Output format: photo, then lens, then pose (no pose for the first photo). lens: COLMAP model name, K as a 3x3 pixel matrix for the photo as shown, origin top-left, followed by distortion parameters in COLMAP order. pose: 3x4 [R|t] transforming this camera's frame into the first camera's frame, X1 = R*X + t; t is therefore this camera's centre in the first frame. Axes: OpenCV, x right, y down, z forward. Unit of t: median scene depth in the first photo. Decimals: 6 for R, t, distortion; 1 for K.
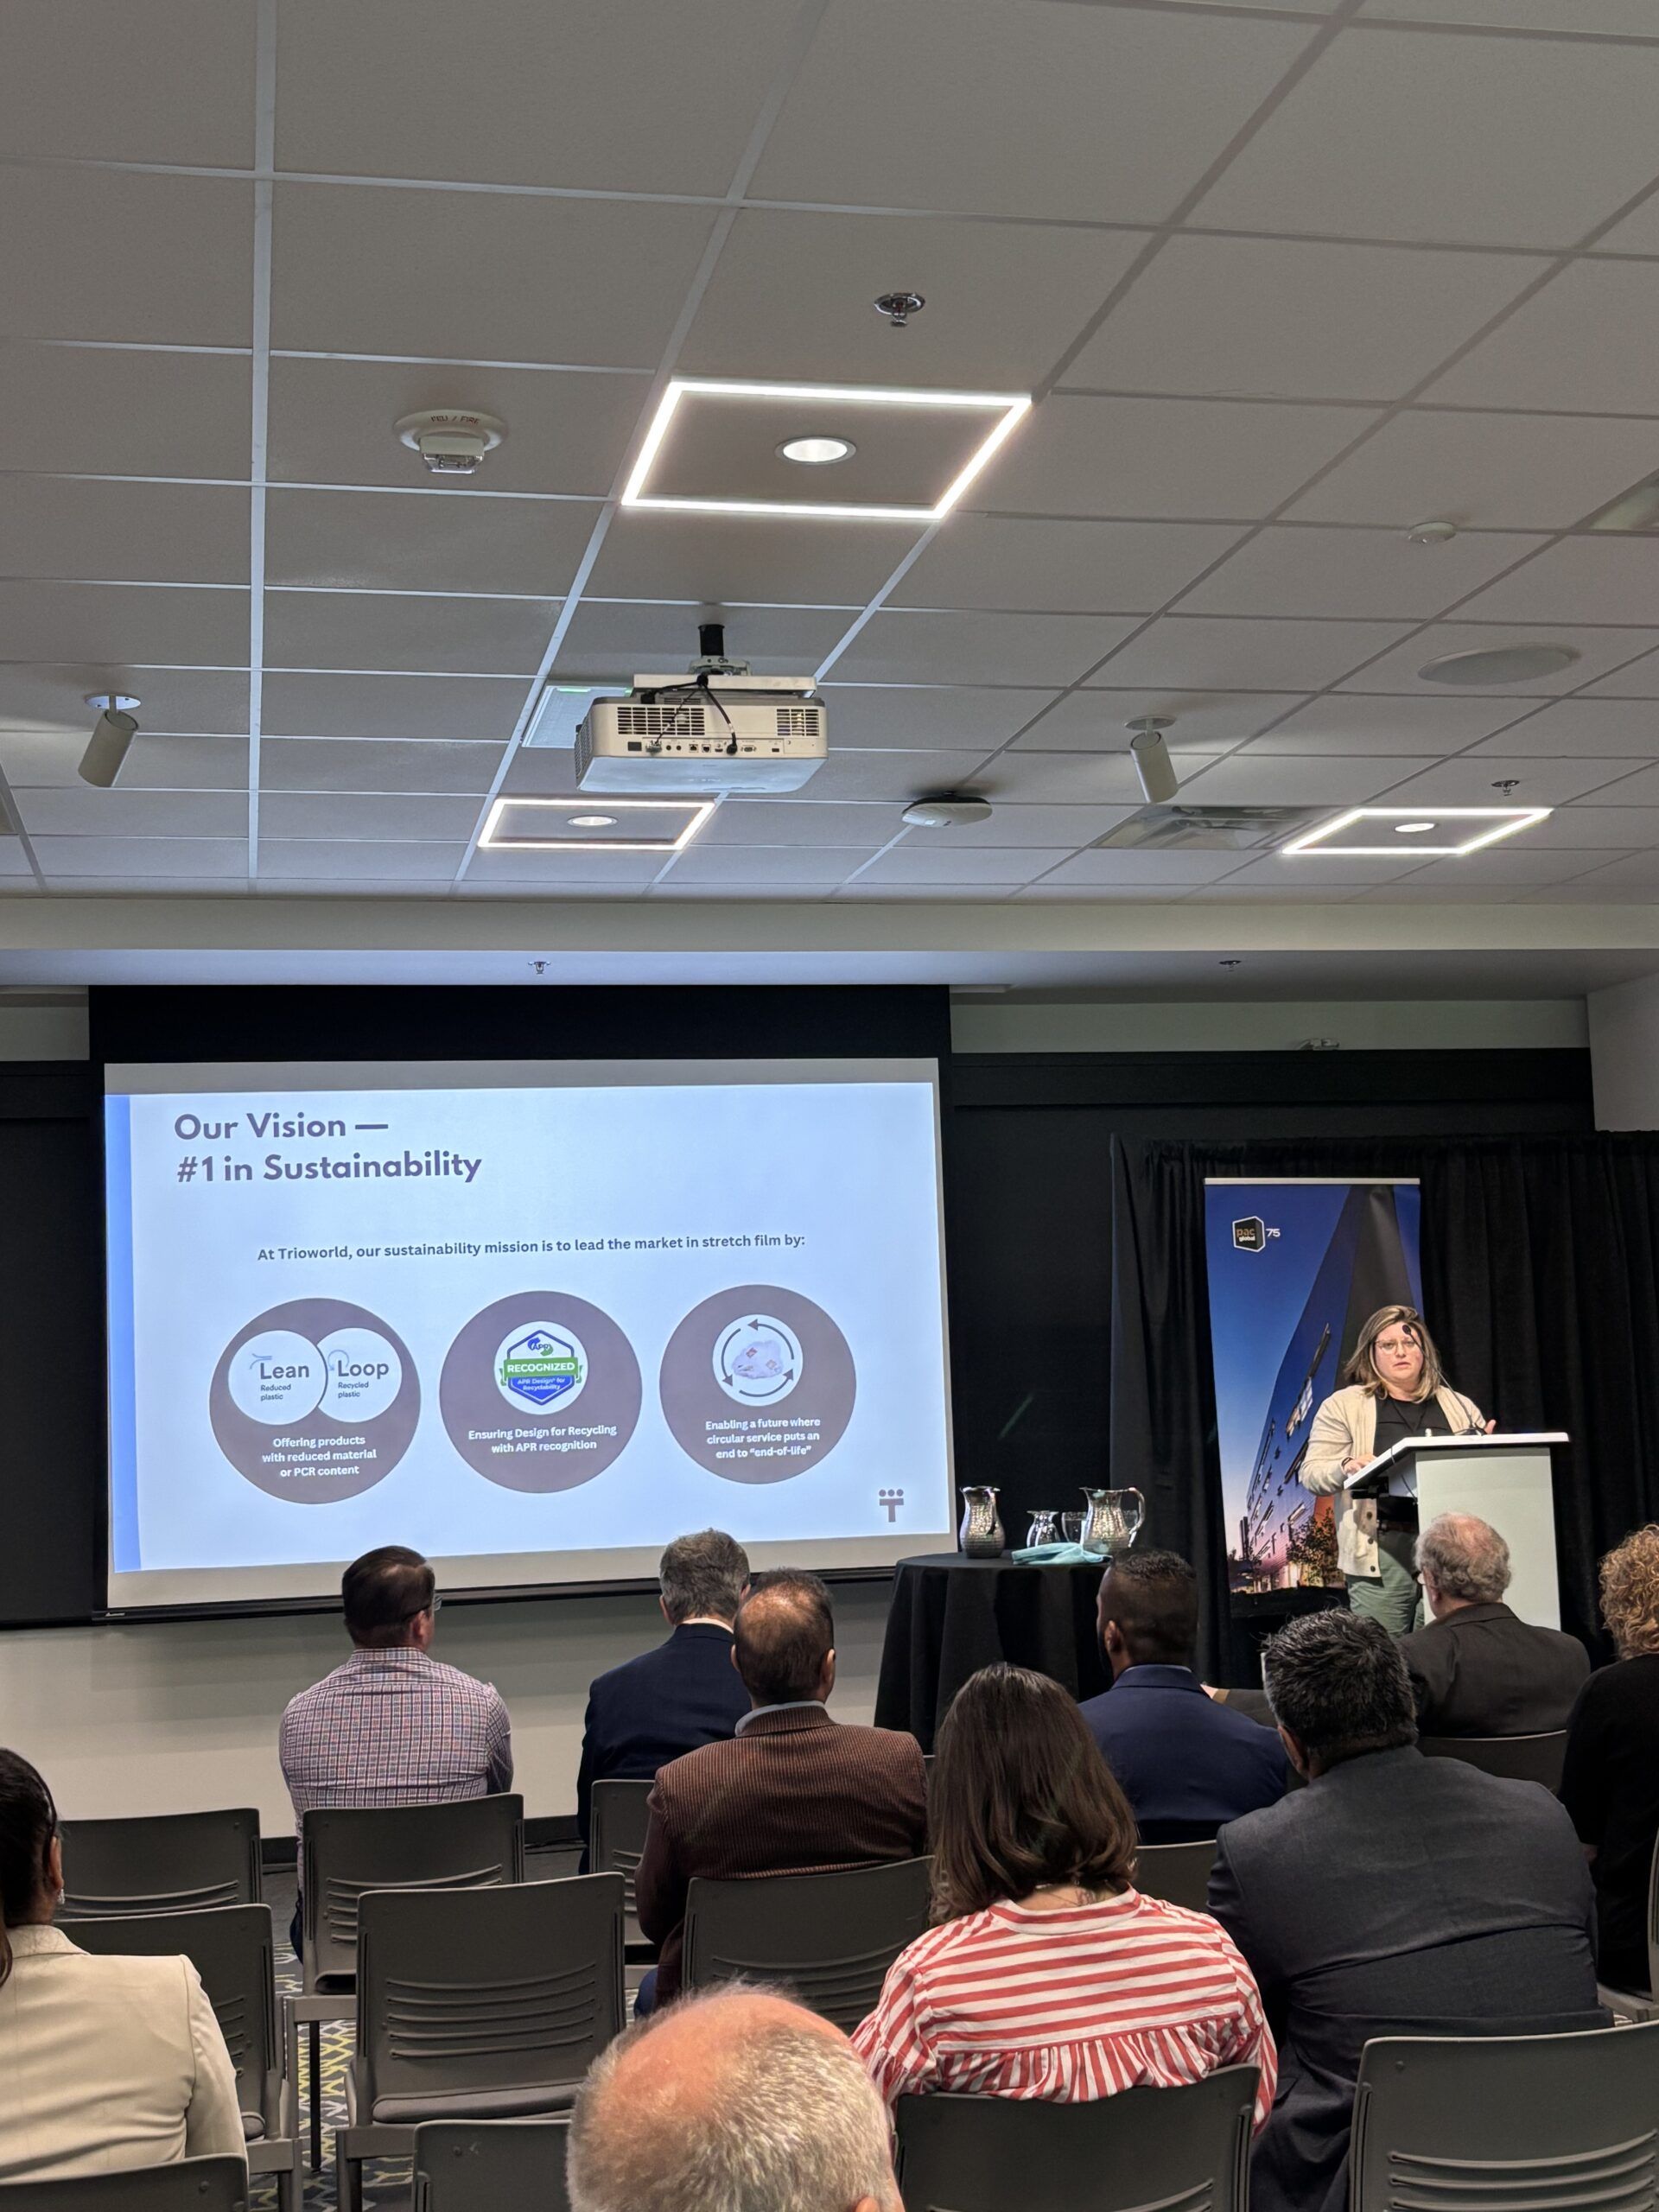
lens RADIAL K [[2761.7, 0, 834.4], [0, 2761.7, 1113.0], [0, 0, 1]] dist [0.236462, -0.895980]
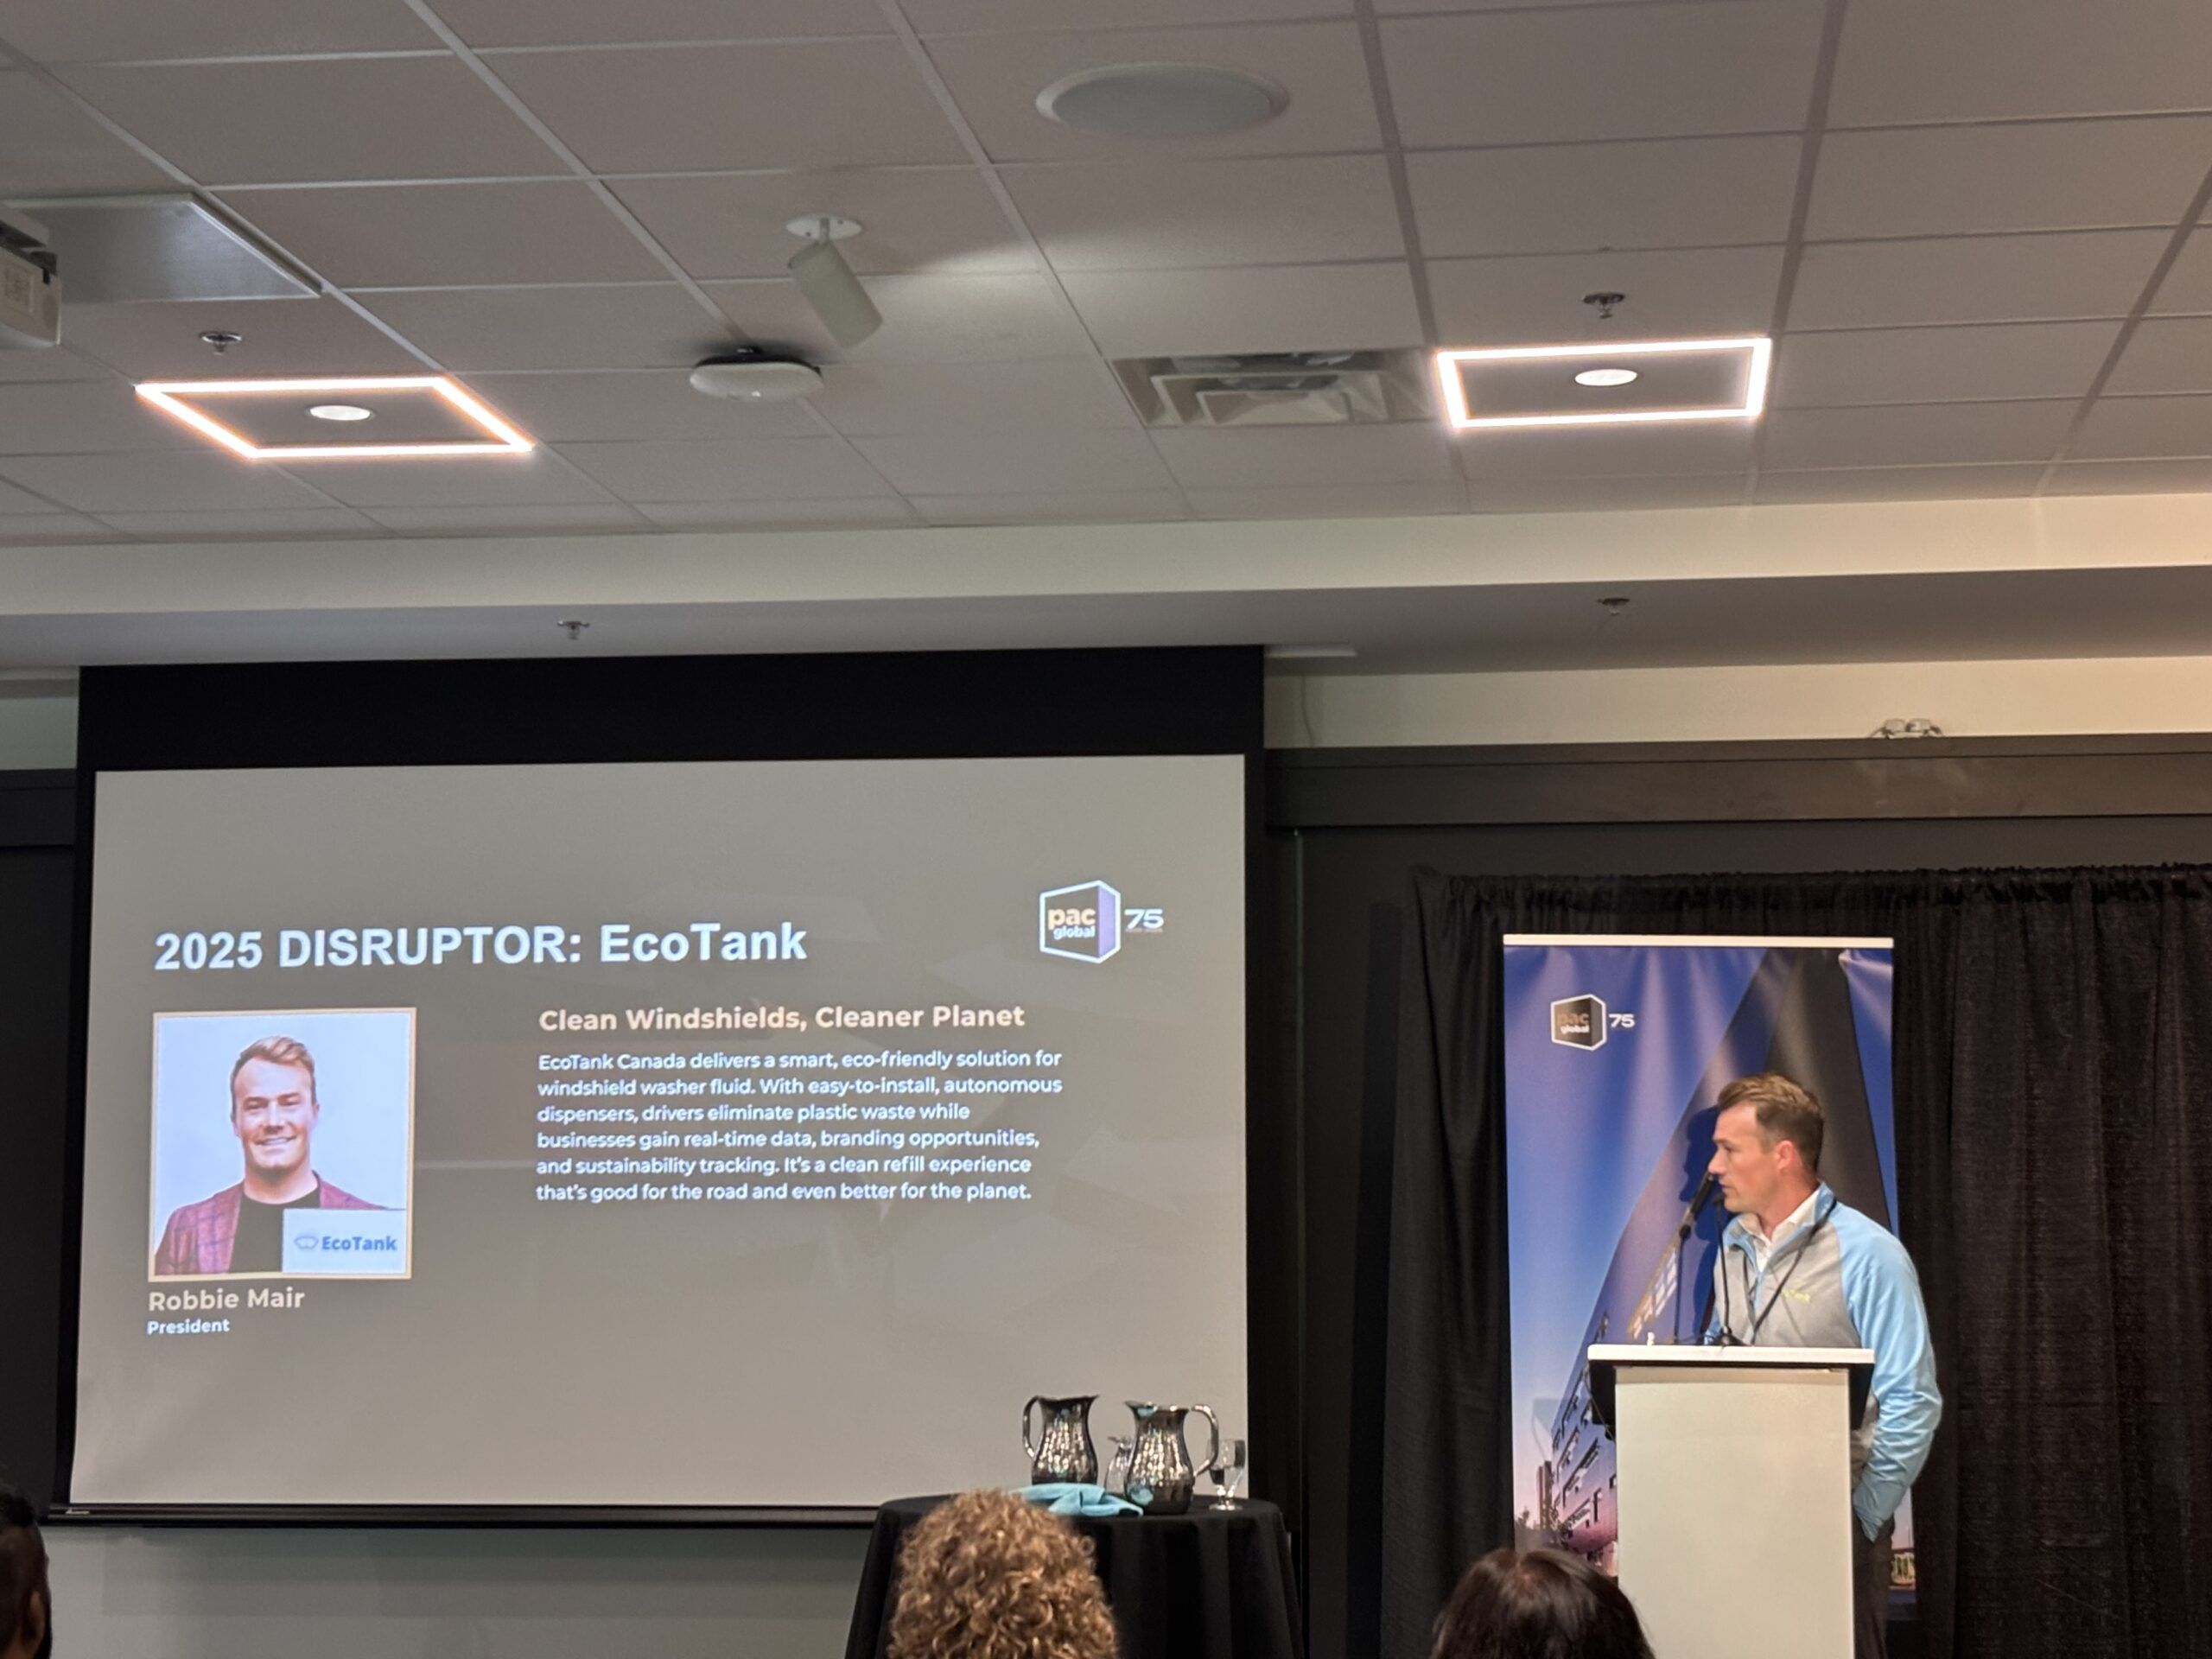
lens RADIAL K [[3785.2, 0, 1104.4], [0, 3785.2, 830.0], [0, 0, 1]] dist [0.172089, -0.216089]
pose [[0.938027, -0.002979, -0.346549, 0.399668], [0.000174, 0.999967, -0.008126, 0.007006], [0.346562, 0.007562, 0.937997, 0.154141]]
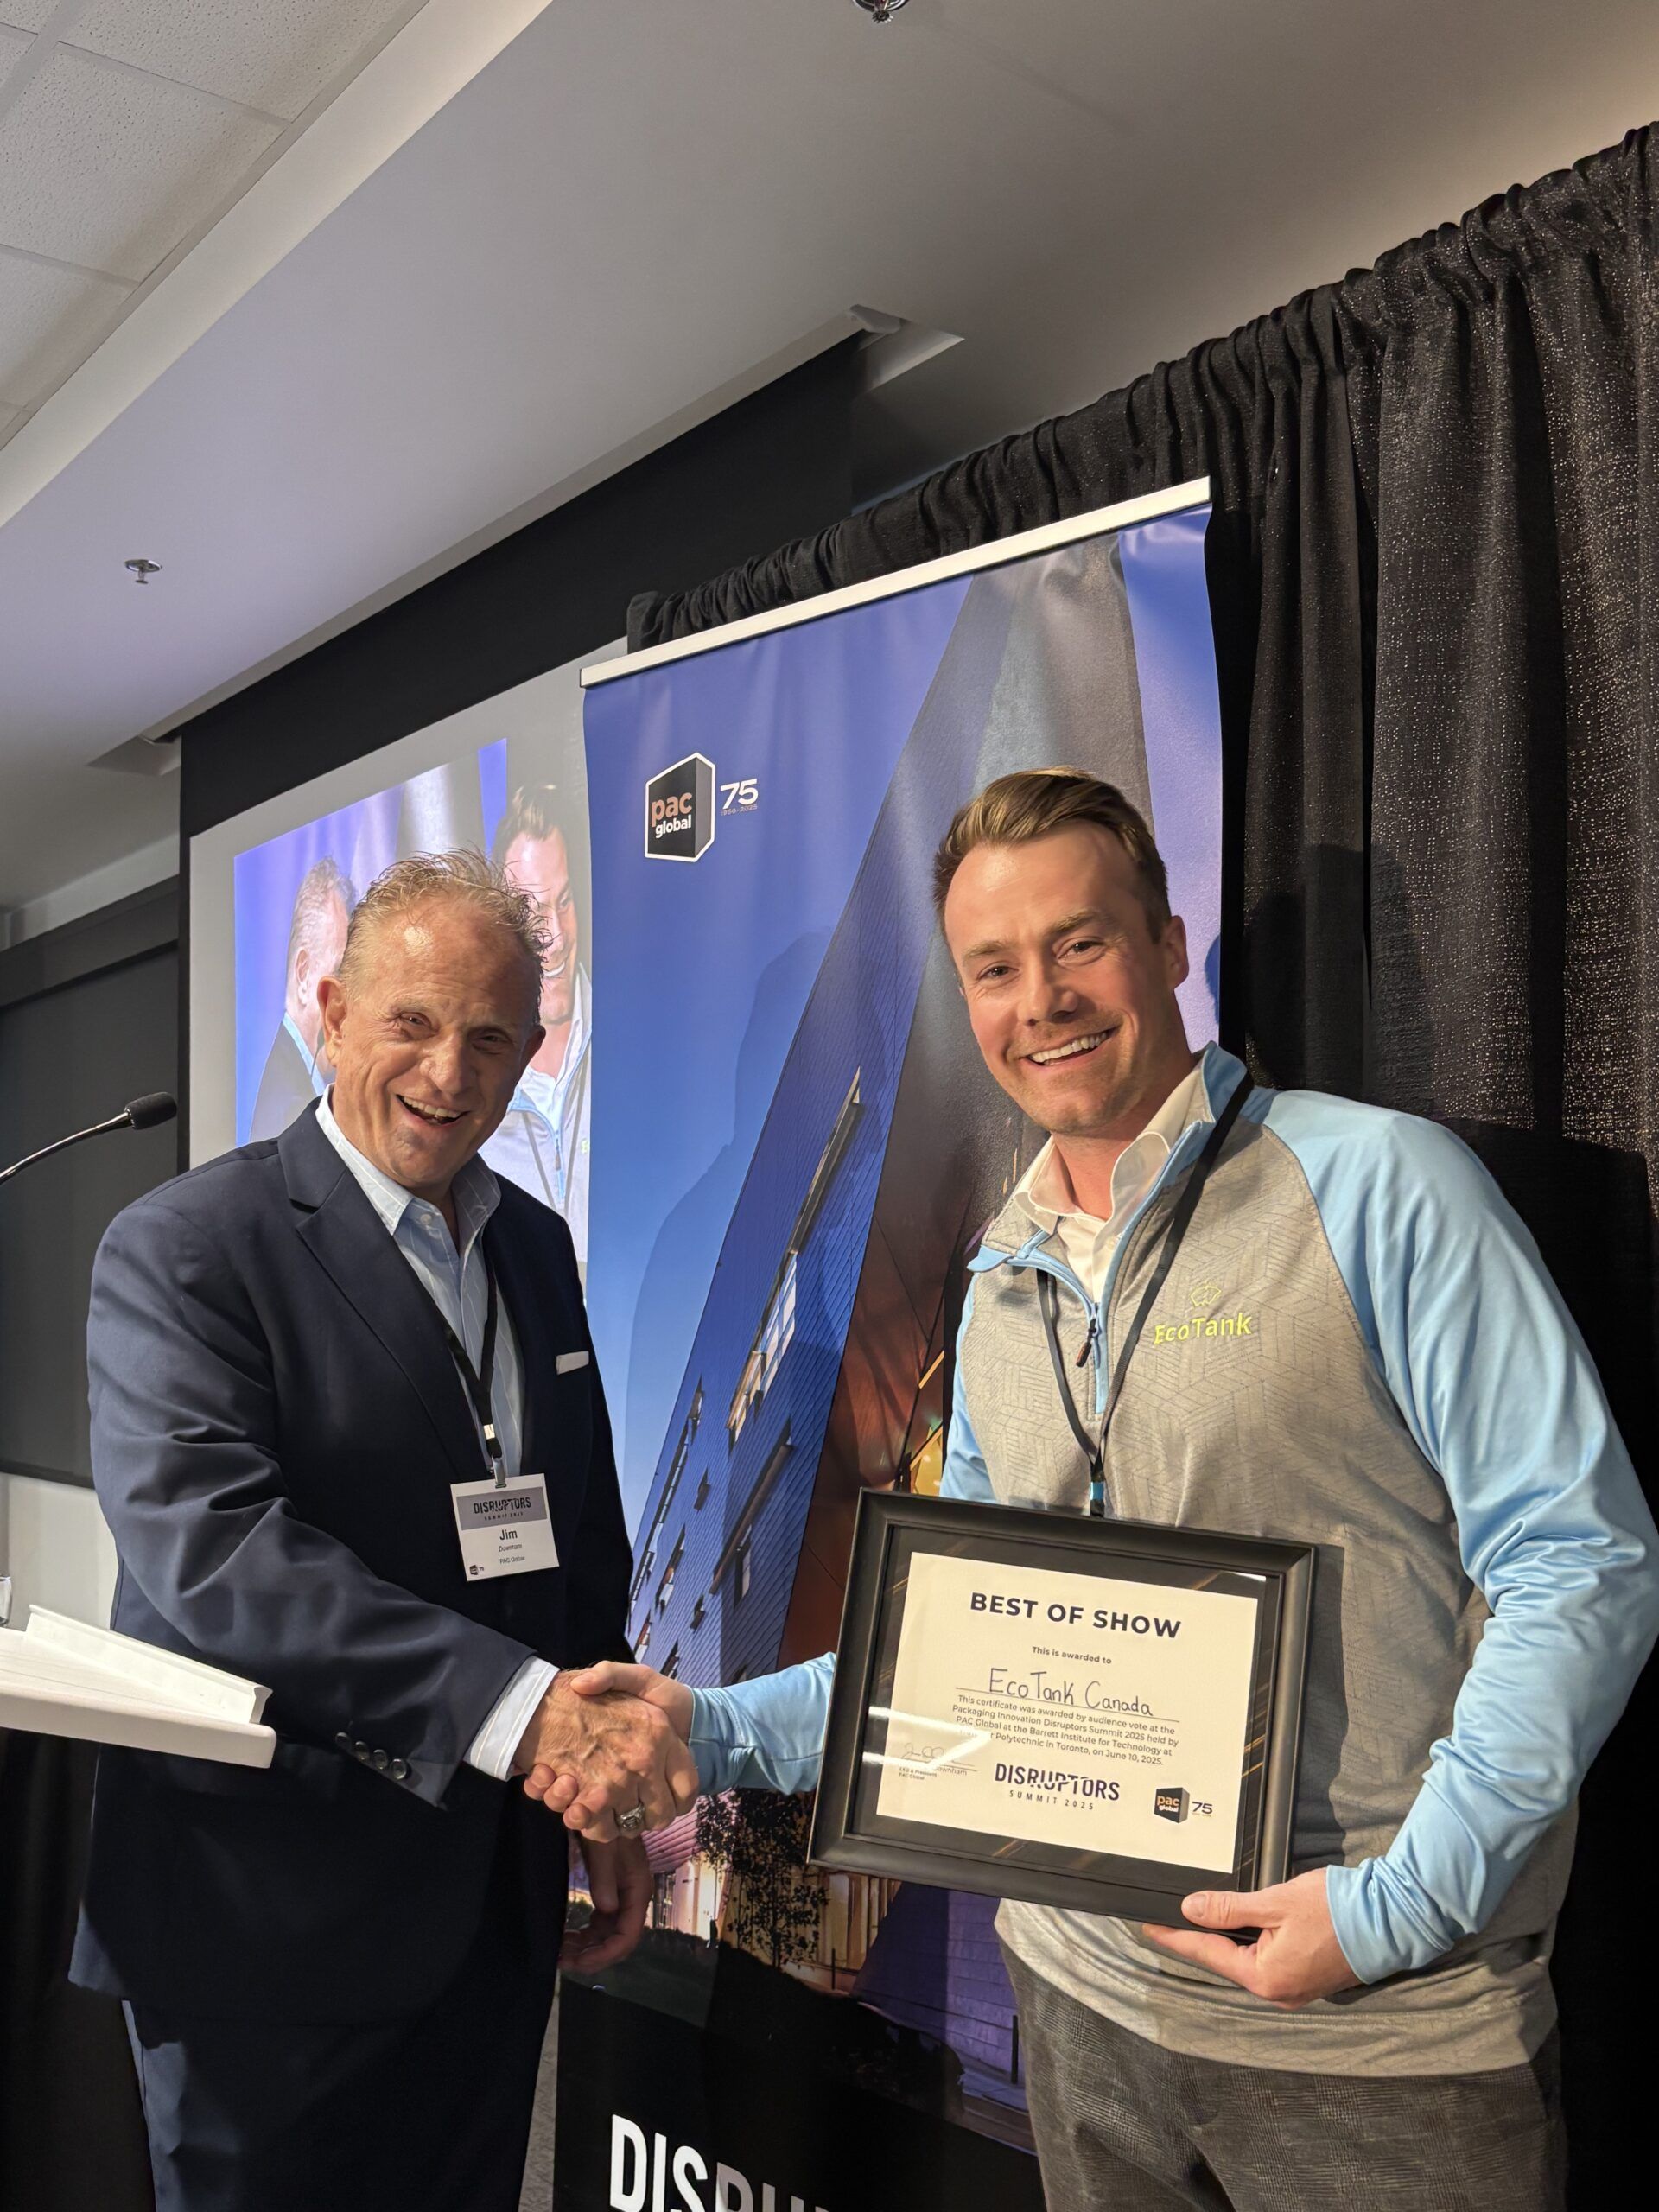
lens RADIAL K [[2197.7, 0, 829.4], [0, 2197.7, 1109.5], [0, 0, 1]] dist [0.206939, -0.496869]
pose [[0.409078, -0.036023, -0.911788, 0.446004], [0.094416, 0.995528, 0.003029, 0.090322], [0.907602, -0.087326, 0.410650, 1.034837]]
